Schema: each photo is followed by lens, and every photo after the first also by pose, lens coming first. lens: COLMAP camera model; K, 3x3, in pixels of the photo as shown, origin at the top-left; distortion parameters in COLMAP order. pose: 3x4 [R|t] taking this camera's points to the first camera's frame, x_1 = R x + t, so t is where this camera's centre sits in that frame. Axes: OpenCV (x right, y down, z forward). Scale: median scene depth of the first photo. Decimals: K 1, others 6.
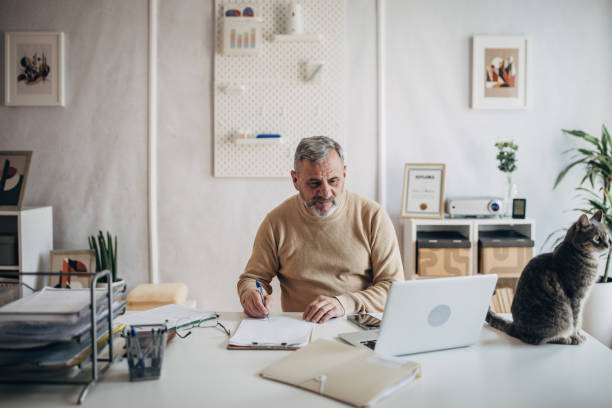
lens RADIAL K [[490.8, 0, 305.4], [0, 490.8, 192.6], [0, 0, 1]] dist [-0.008545, -0.007330]
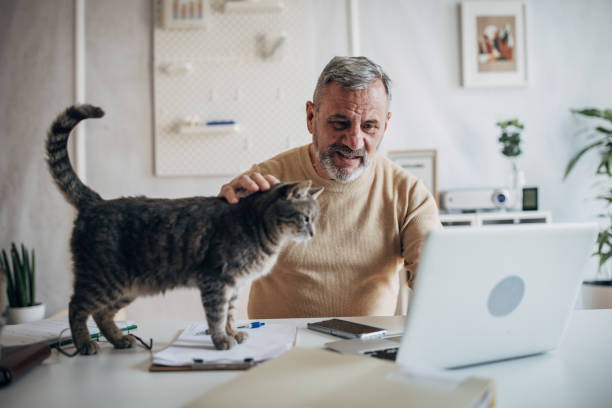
lens RADIAL K [[525.6, 0, 279.0], [0, 525.6, 201.4], [0, 0, 1]] dist [0.000909, 0.004891]
pose [[0.999263, -0.028472, 0.025748, -0.005084], [0.029287, 0.999064, -0.031822, 0.048248], [-0.024818, 0.032553, 0.999162, 0.123642]]
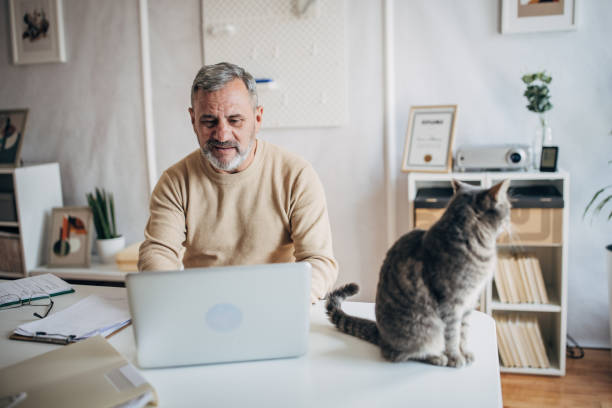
lens RADIAL K [[490.8, 0, 305.4], [0, 490.8, 192.6], [0, 0, 1]] dist [-0.008545, -0.007330]
pose [[0.973377, 0.000313, -0.229209, 0.222881], [0.022975, 0.994829, 0.098928, -0.000392], [0.228055, -0.101561, 0.968337, 0.139840]]
